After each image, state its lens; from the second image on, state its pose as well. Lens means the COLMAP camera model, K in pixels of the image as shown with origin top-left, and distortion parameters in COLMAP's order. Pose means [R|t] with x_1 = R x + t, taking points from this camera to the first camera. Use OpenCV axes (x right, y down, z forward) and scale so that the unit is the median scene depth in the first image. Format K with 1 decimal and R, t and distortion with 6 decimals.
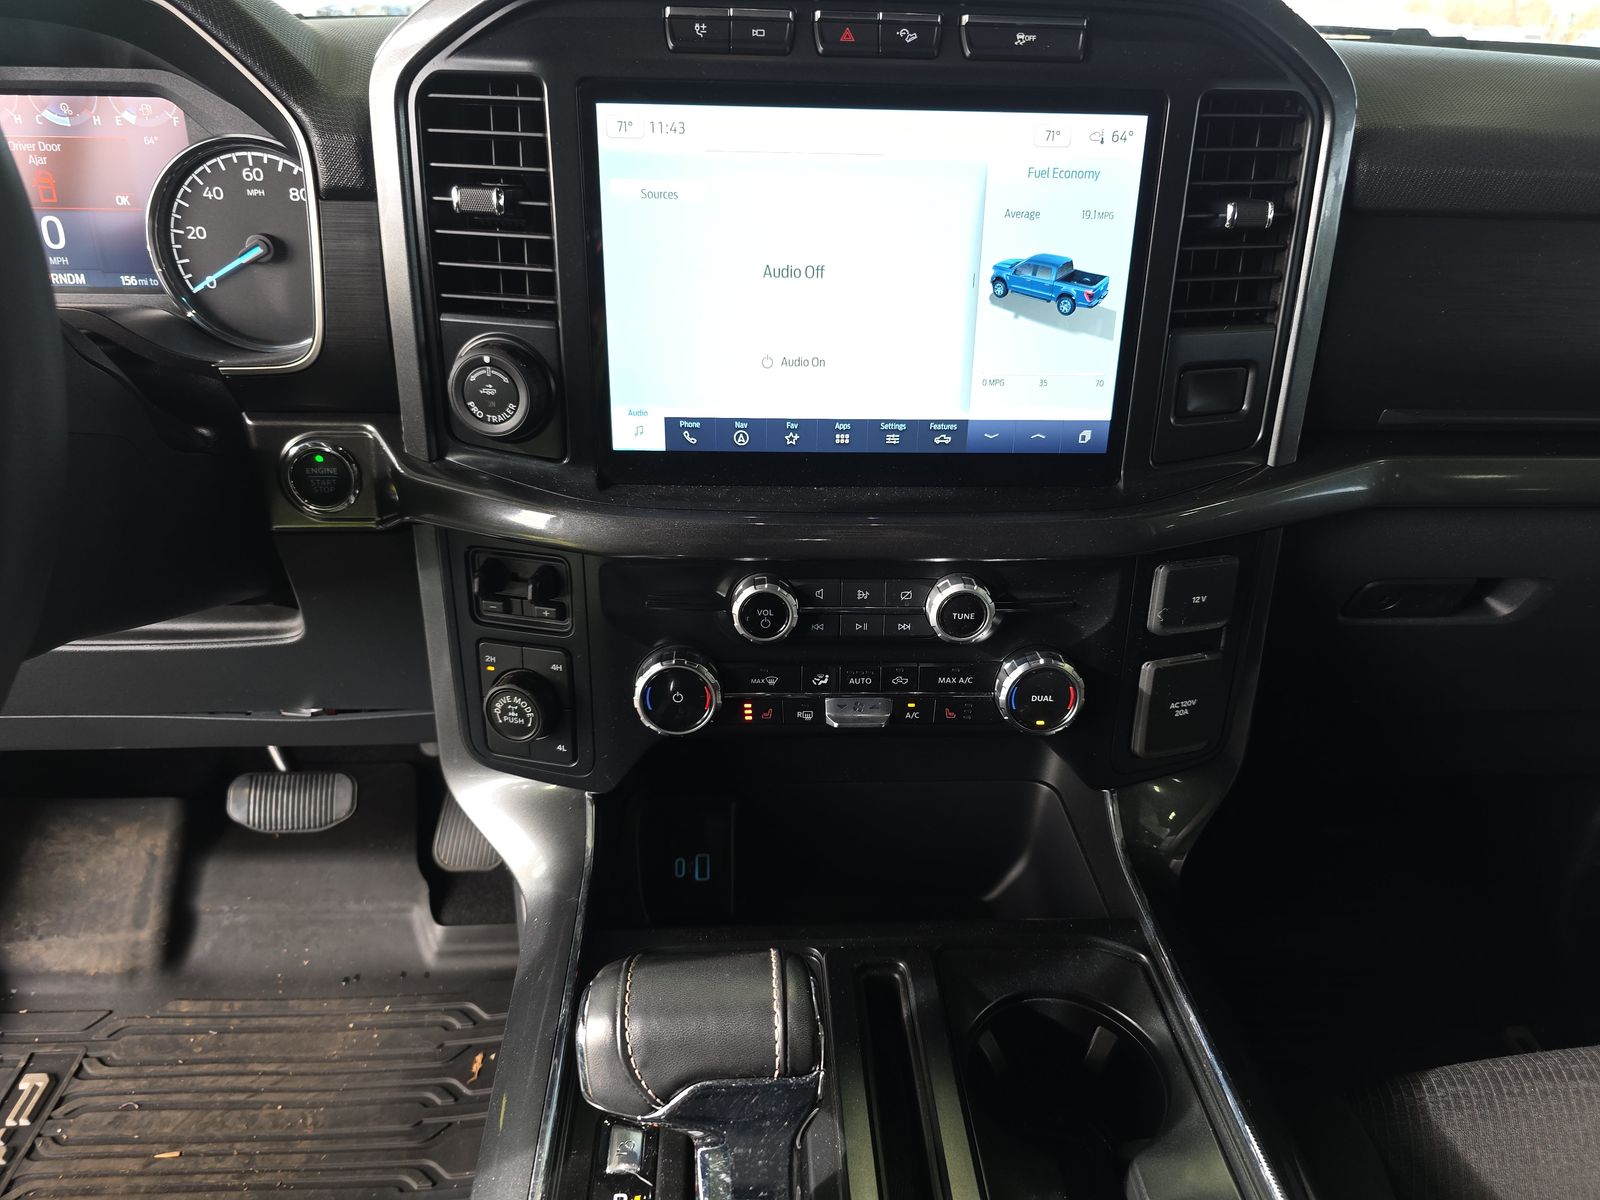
lens RADIAL K [[1079.1, 0, 793.6], [0, 1079.1, 607.0], [0, 0, 1]] dist [0.046754, -0.034309]
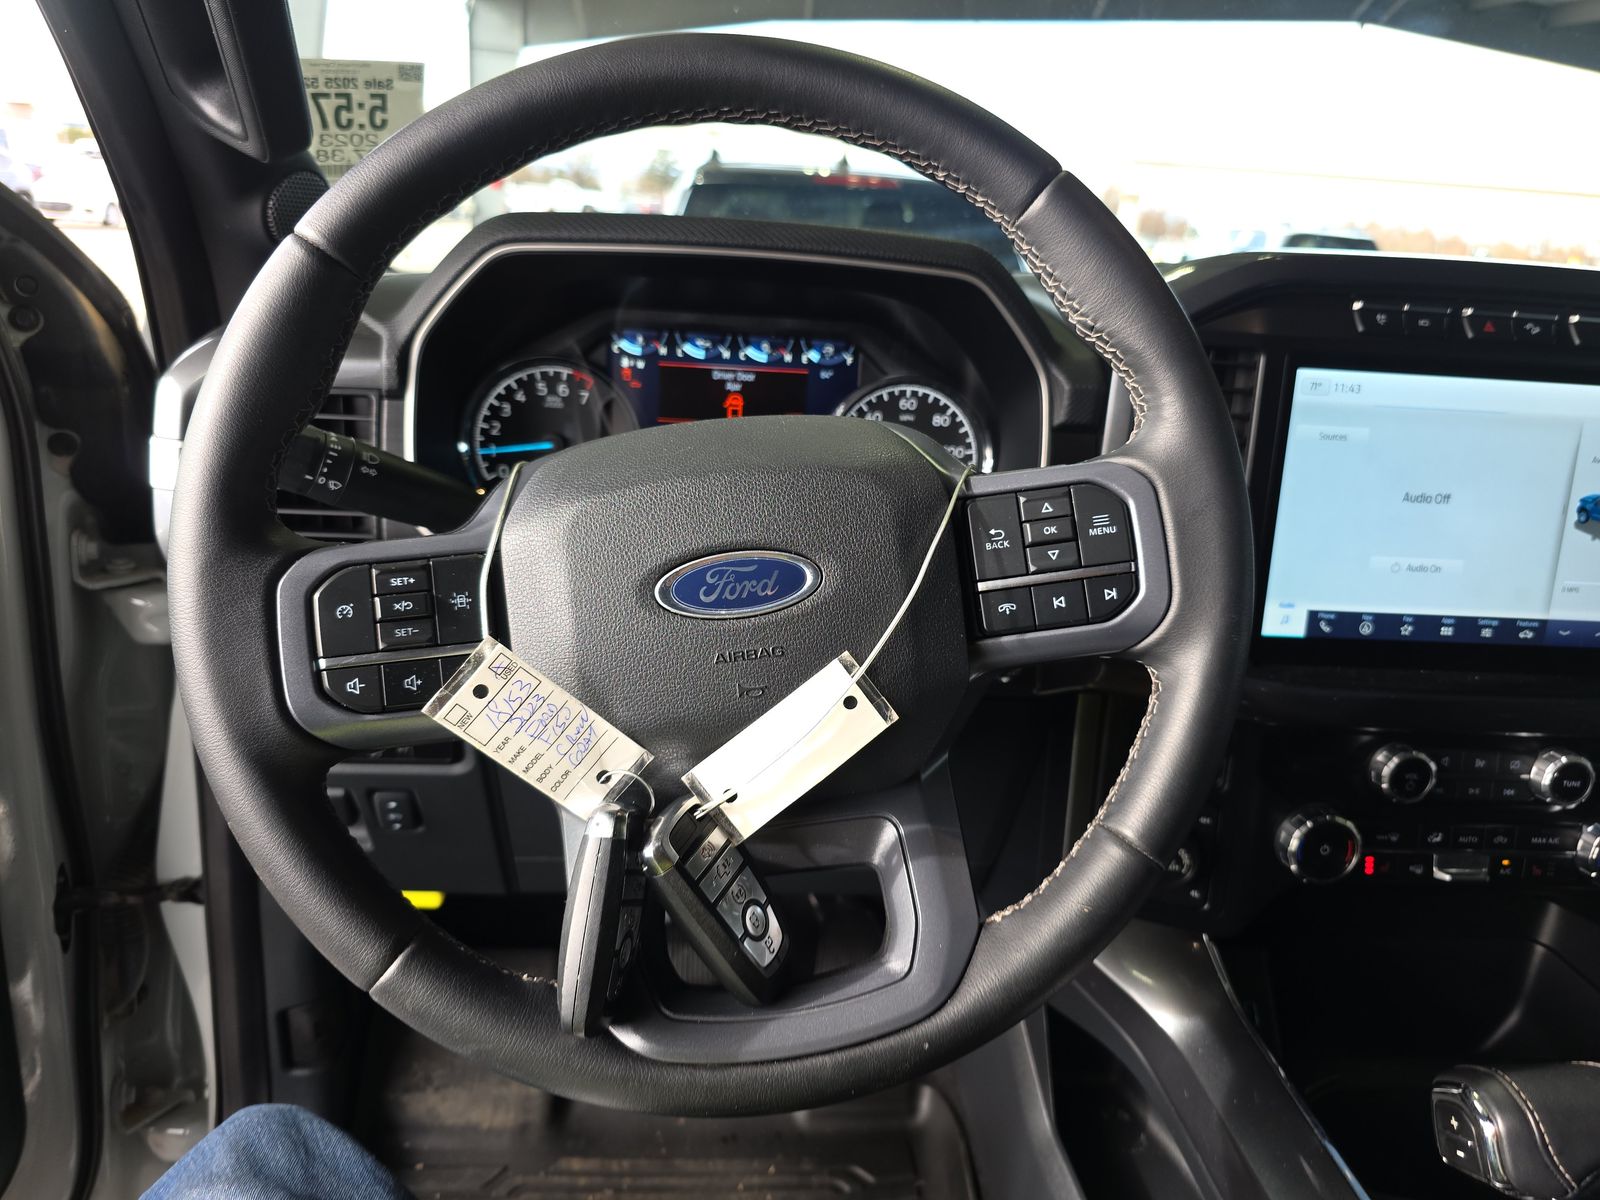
lens RADIAL K [[1079.1, 0, 803.4], [0, 1079.1, 590.5], [0, 0, 1]] dist [0.046754, -0.034309]
pose [[0.998512, 0.032080, 0.044107, -0.663438], [-0.023798, 0.983944, -0.176882, 0.028468], [-0.049073, 0.175569, 0.983243, -0.152411]]
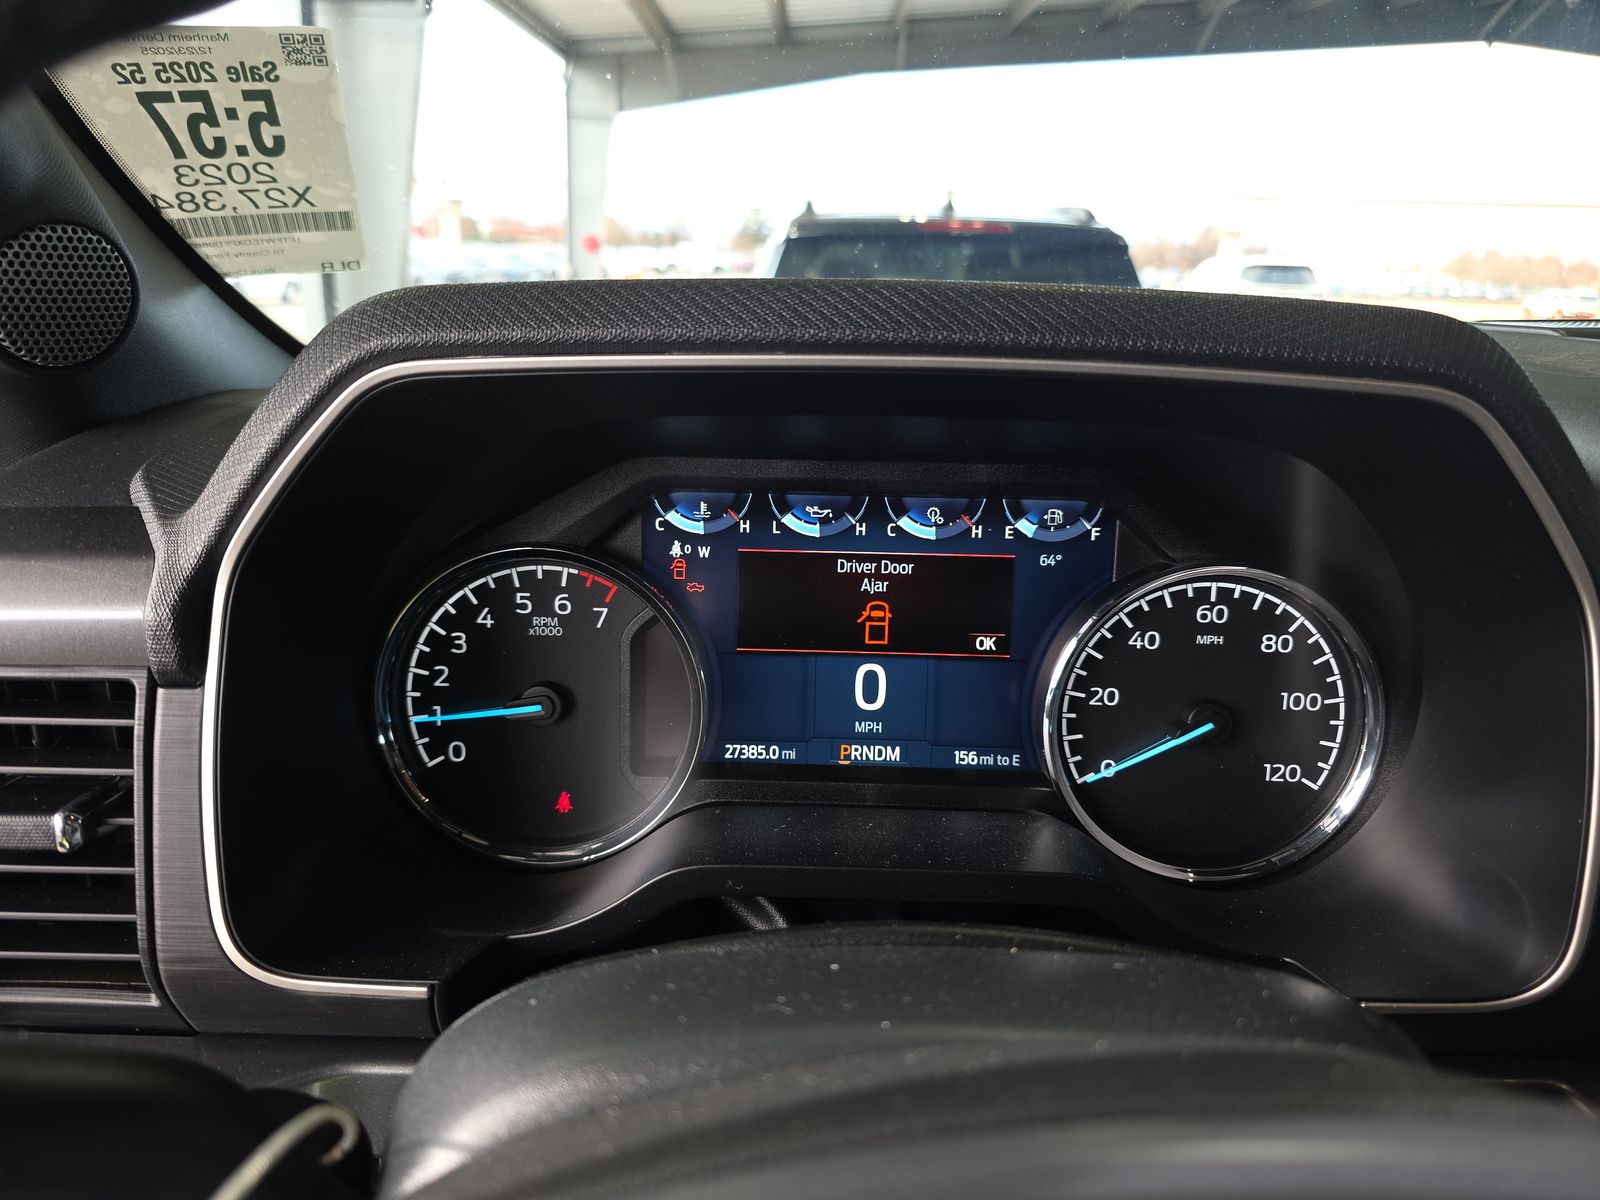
lens RADIAL K [[1079.1, 0, 793.8], [0, 1079.1, 598.7], [0, 0, 1]] dist [0.046754, -0.034309]
pose [[0.998360, 0.022826, -0.052495, -0.710396], [-0.033391, 0.977092, -0.210181, -0.264381], [0.046494, 0.211589, 0.976252, 0.368460]]
